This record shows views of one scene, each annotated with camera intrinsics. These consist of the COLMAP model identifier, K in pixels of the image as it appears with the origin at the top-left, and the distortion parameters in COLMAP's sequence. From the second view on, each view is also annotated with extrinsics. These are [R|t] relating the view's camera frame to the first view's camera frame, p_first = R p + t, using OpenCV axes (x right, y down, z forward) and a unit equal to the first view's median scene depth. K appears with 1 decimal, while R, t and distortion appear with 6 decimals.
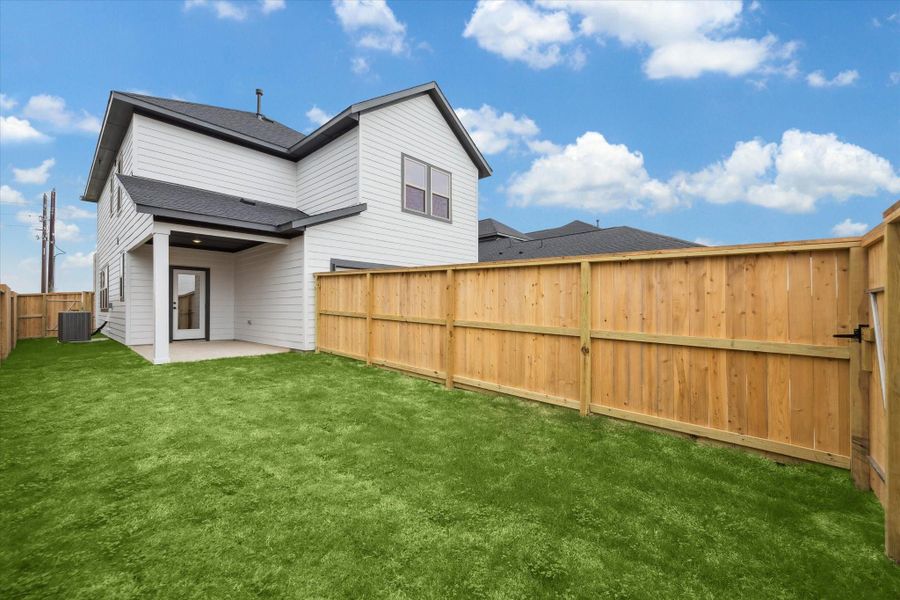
lens RADIAL K [[357.3, 0, 448.7], [0, 357.3, 297.4], [0, 0, 1]] dist [0.000000, 0.000086]
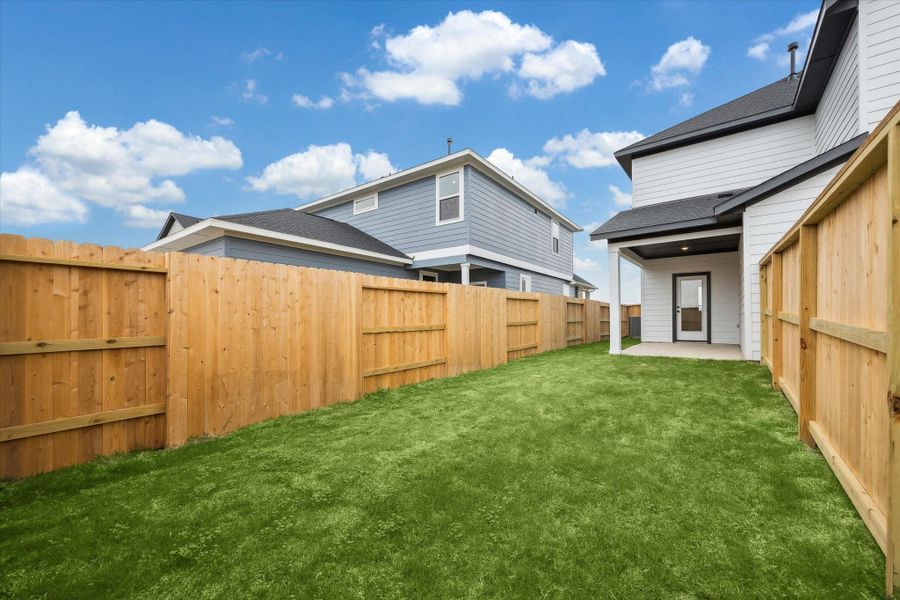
lens RADIAL K [[342.7, 0, 450.0], [0, 342.7, 300.0], [0, 0, 1]] dist [0.000544, 0.000117]
pose [[0.088715, -0.051040, -0.994748, 0.568362], [0.034668, 0.998239, -0.048128, 0.050881], [0.995454, -0.030217, 0.090328, 0.494519]]
